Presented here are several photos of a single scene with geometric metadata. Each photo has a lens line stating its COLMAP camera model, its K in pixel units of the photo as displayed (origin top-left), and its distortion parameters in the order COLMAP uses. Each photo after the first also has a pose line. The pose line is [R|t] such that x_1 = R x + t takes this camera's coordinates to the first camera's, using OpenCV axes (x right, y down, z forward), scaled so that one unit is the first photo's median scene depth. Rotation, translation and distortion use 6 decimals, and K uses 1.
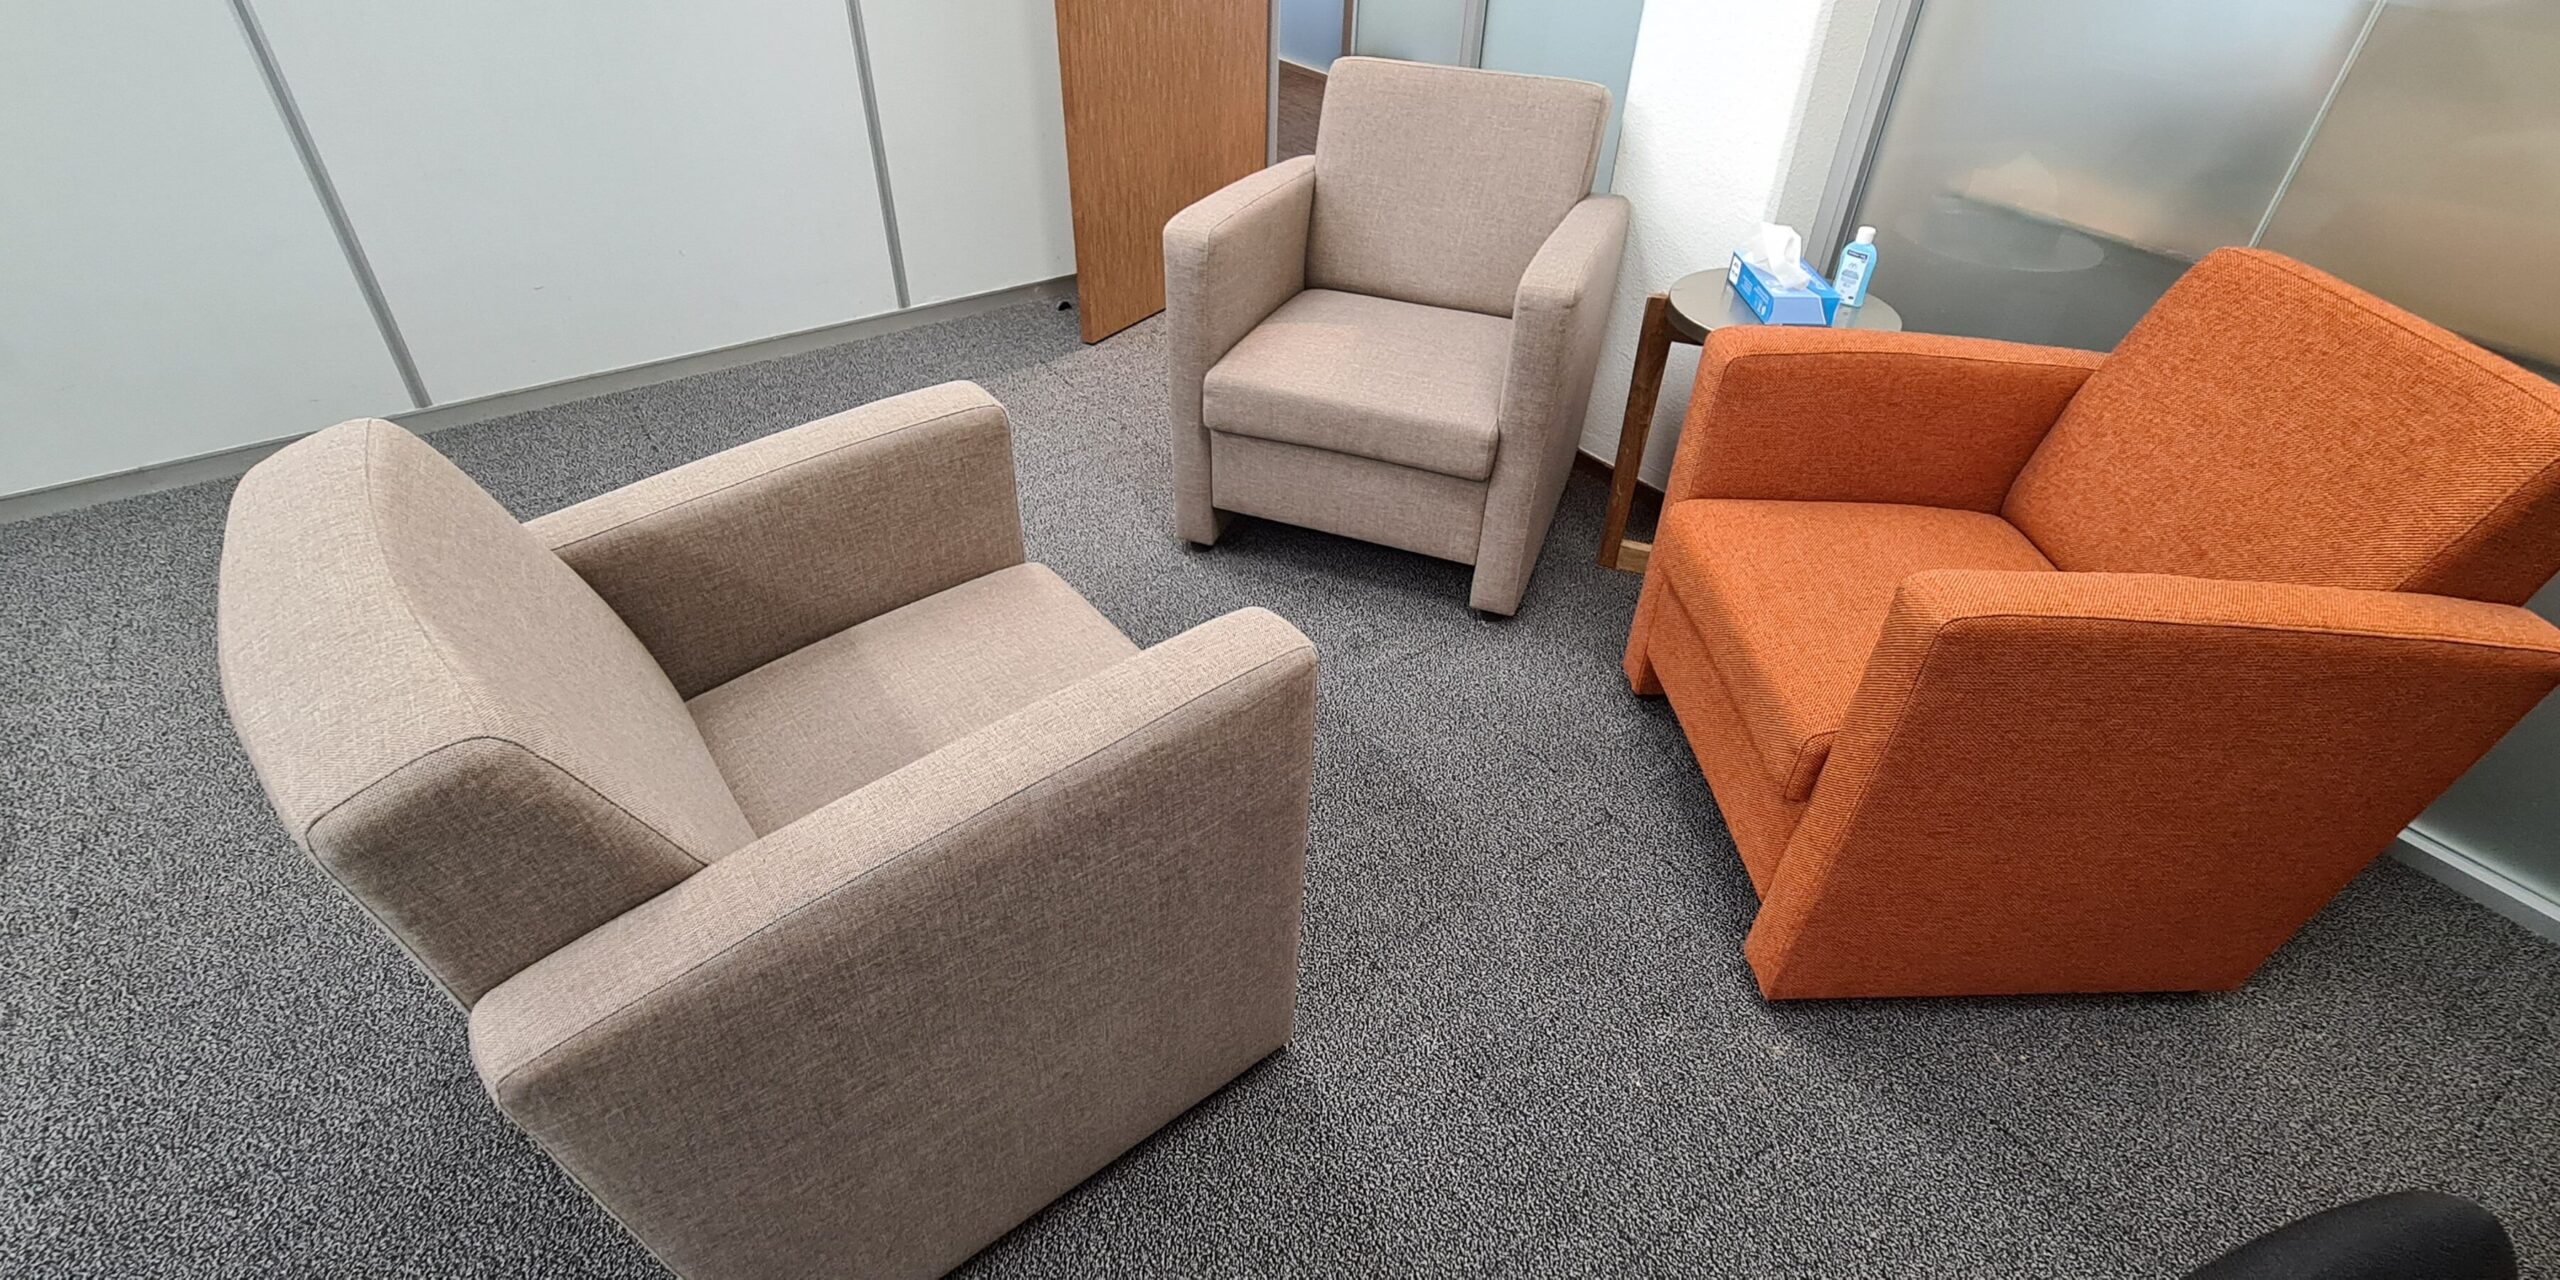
lens RADIAL K [[1161.0, 0, 1278.6], [0, 1161.0, 637.4], [0, 0, 1]] dist [0.000218, 0.000855]
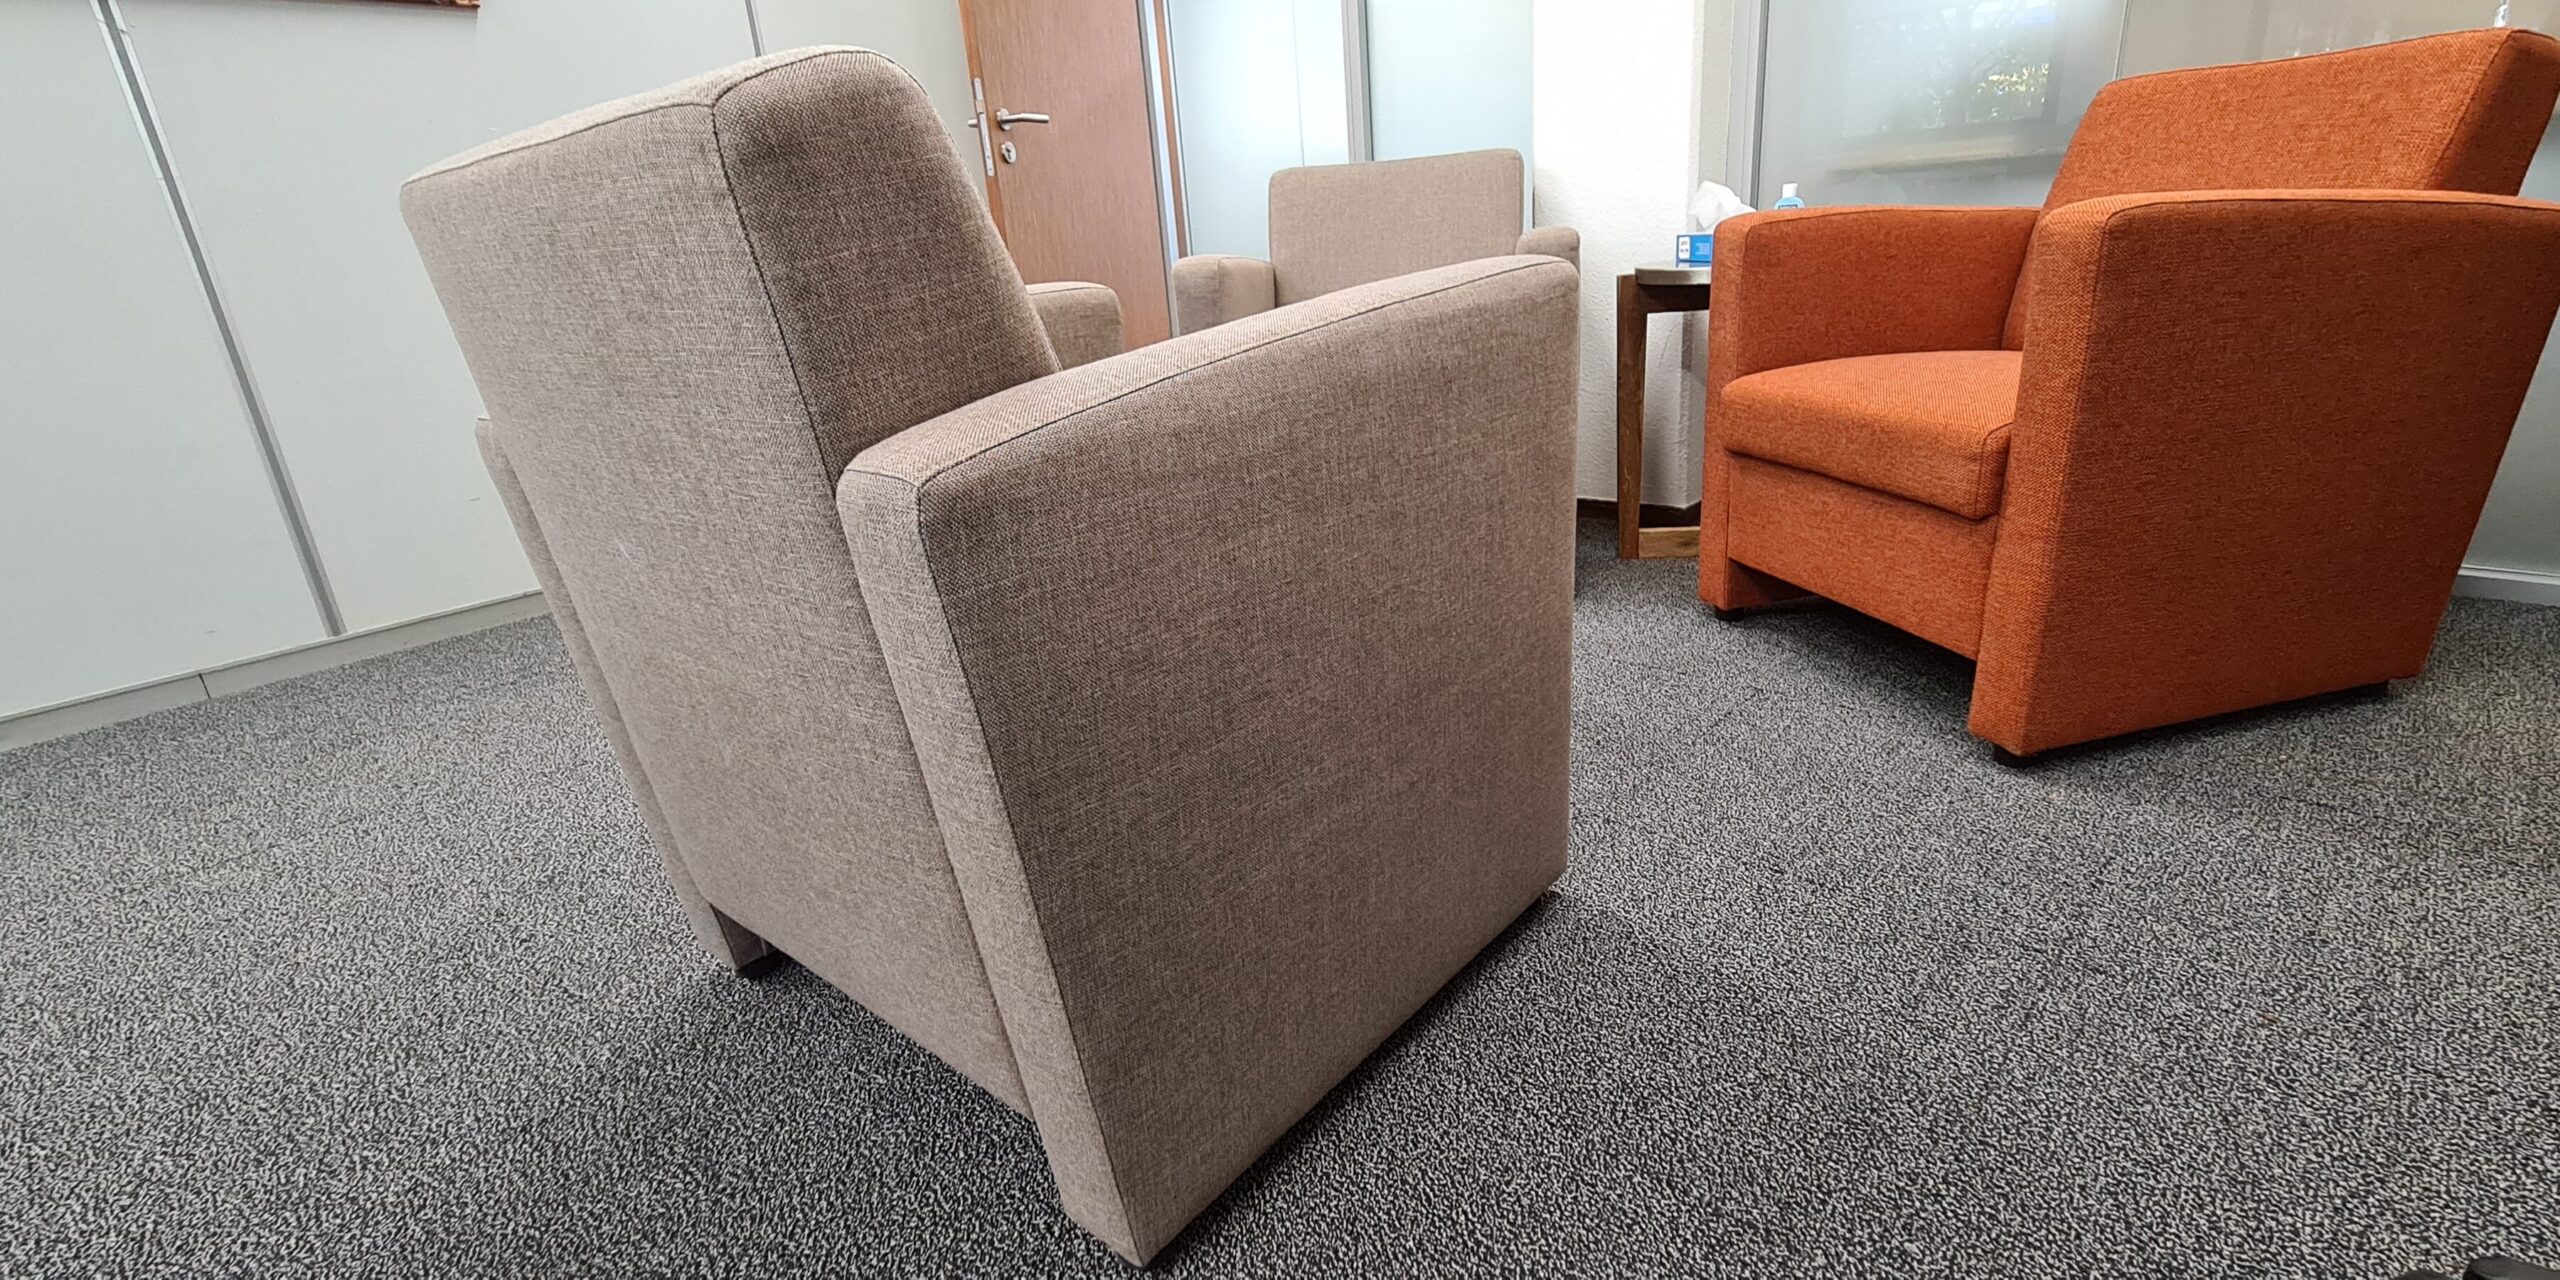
lens RADIAL K [[1161.0, 0, 1278.6], [0, 1161.0, 641.4], [0, 0, 1]] dist [0.000218, 0.000855]
pose [[0.974877, -0.160895, 0.154039, -0.315767], [0.200397, 0.935441, -0.291189, 0.410610], [-0.097244, 0.314742, 0.944183, 0.157604]]
